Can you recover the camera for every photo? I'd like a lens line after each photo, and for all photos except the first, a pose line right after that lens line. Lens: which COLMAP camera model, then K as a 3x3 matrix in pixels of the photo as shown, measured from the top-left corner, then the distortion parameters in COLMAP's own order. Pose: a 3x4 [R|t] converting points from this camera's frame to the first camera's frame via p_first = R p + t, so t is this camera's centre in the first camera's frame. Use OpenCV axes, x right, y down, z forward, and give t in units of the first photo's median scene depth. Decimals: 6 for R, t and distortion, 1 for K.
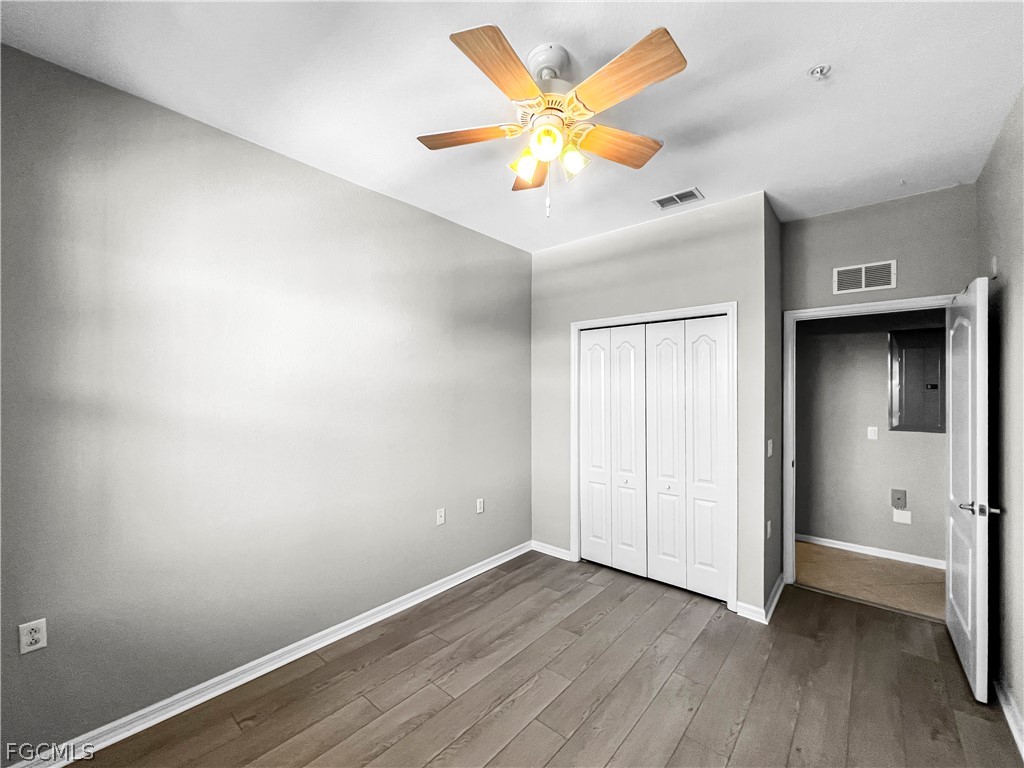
lens RADIAL K [[418.5, 0, 510.4], [0, 418.5, 390.2], [0, 0, 1]] dist [-0.020884, 0.000059]
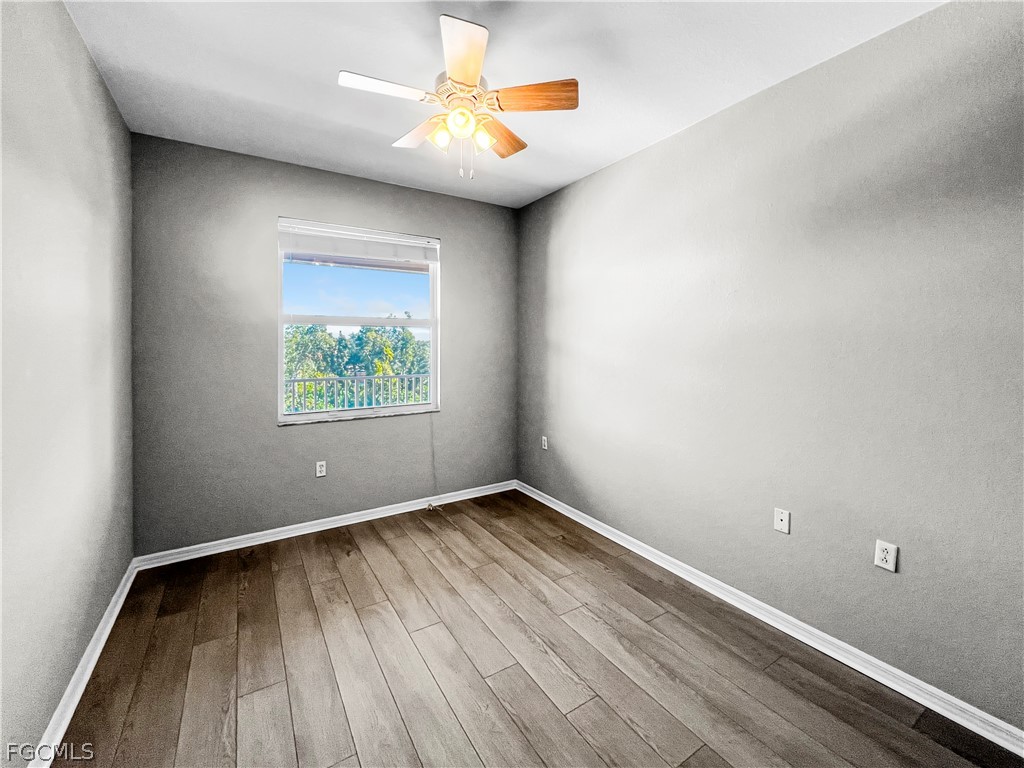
lens RADIAL K [[432.2, 0, 505.9], [0, 432.2, 339.1], [0, 0, 1]] dist [-0.001674, -0.000253]
pose [[-0.299662, -0.003014, -0.954041, 0.919695], [-0.002761, 0.999994, -0.002292, 0.011509], [0.954041, 0.001947, -0.299668, 1.104335]]
